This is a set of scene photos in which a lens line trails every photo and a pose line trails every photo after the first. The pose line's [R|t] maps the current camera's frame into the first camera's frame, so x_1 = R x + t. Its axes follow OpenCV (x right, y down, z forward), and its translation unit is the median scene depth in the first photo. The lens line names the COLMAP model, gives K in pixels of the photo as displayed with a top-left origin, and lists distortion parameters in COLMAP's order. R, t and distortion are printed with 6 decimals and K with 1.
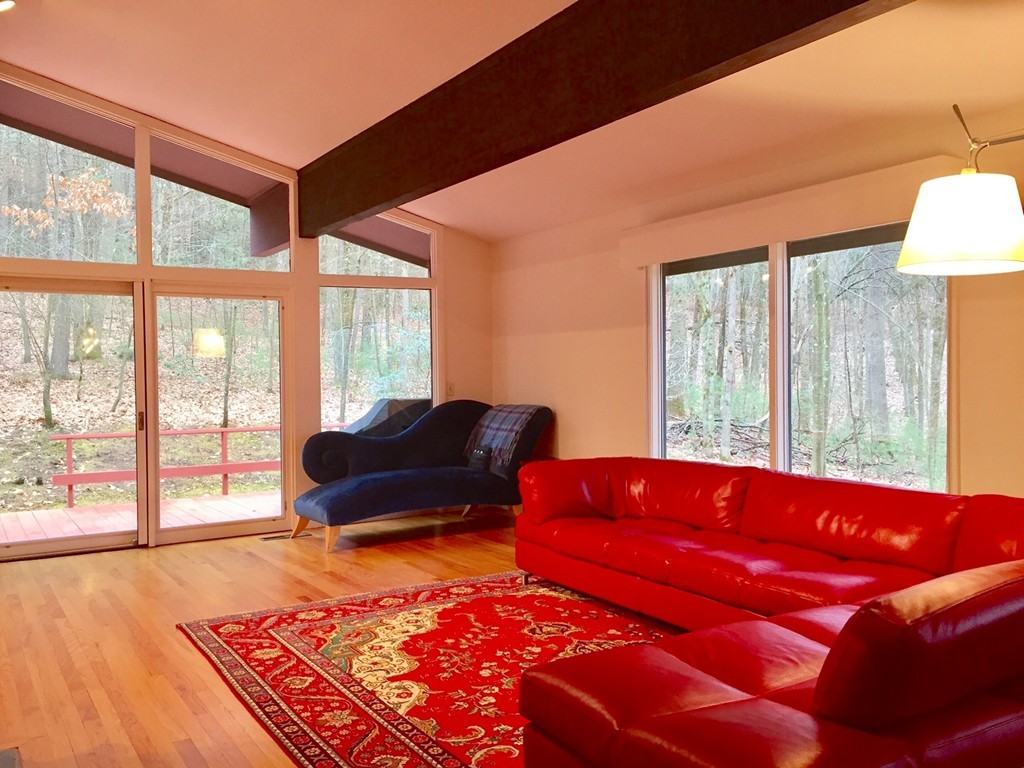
lens RADIAL K [[877.4, 0, 515.2], [0, 877.4, 380.8], [0, 0, 1]] dist [0.084637, -0.109664]
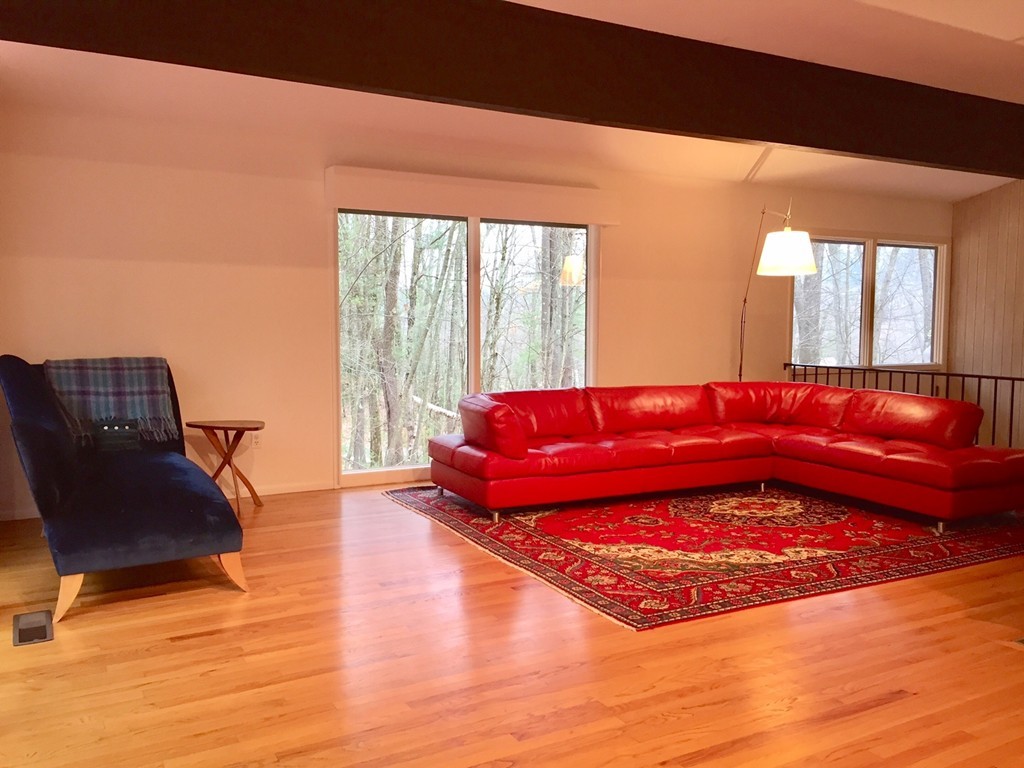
lens RADIAL K [[877.4, 0, 515.2], [0, 877.4, 380.8], [0, 0, 1]] dist [0.084637, -0.109664]
pose [[0.050662, -0.062856, 0.996736, -1.318300], [0.000361, 0.998019, 0.062919, 0.000901], [-0.998716, -0.002828, 0.050584, 1.212503]]
